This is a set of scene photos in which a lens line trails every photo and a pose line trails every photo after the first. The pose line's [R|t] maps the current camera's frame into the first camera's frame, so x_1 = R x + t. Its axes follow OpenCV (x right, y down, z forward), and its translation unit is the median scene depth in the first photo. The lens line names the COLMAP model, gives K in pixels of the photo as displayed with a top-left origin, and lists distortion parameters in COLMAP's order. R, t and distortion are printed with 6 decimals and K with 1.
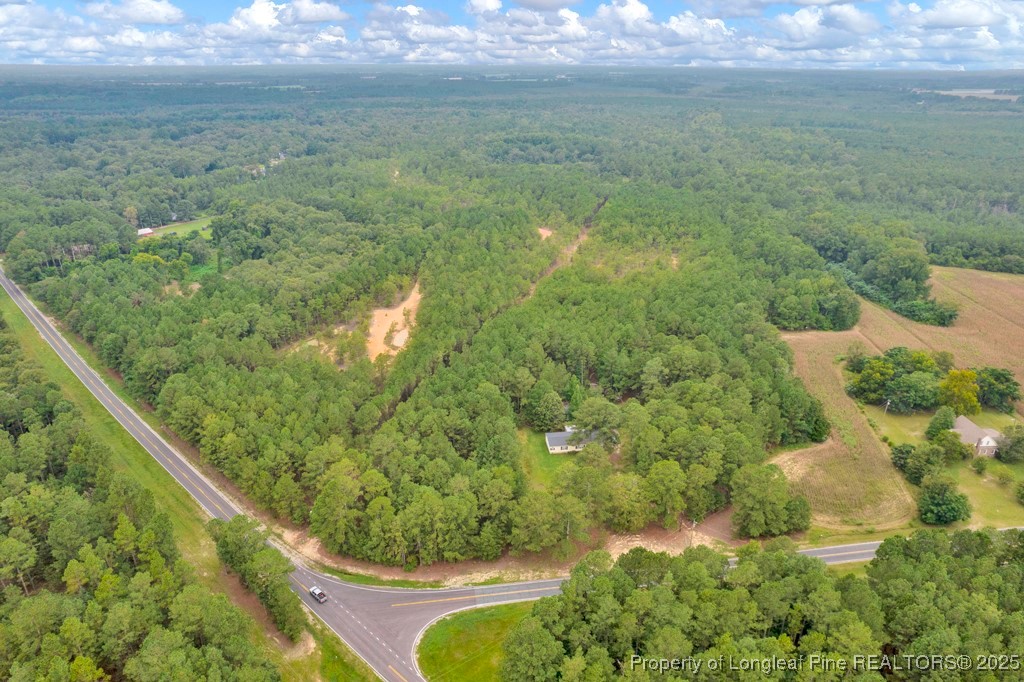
lens RADIAL K [[641.8, 0, 512.0], [0, 641.8, 341.0], [0, 0, 1]] dist [-0.075890, 0.068050]
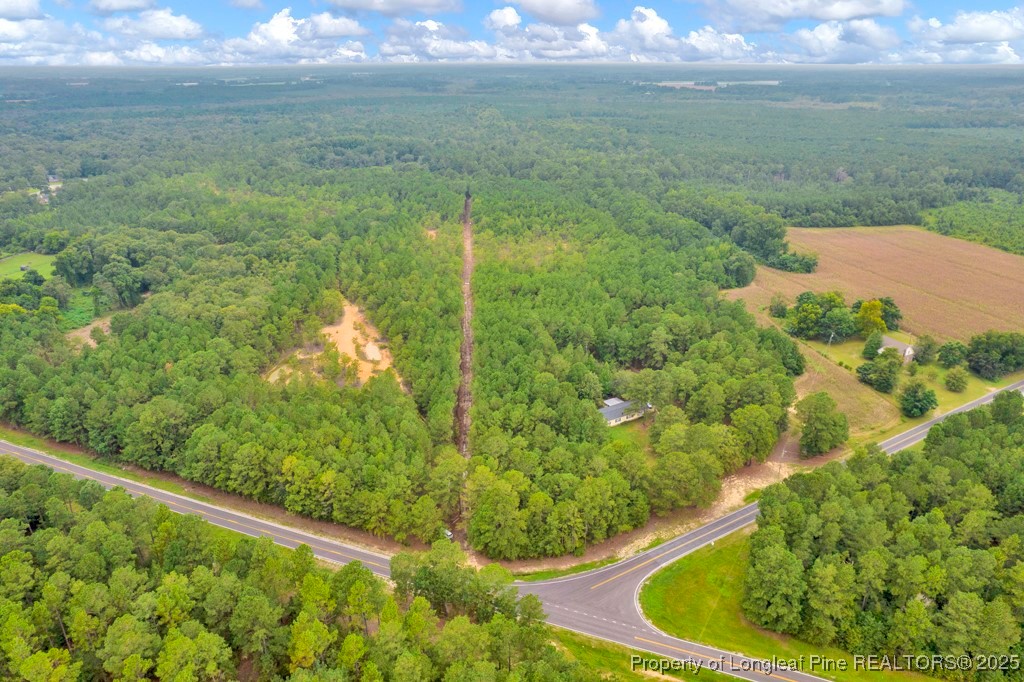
lens RADIAL K [[641.8, 0, 512.0], [0, 641.8, 341.0], [0, 0, 1]] dist [-0.075890, 0.068050]
pose [[0.931992, -0.153061, 0.328578, -0.266725], [0.152874, 0.987888, 0.026570, -0.013167], [-0.328666, 0.025469, 0.944103, 0.023868]]
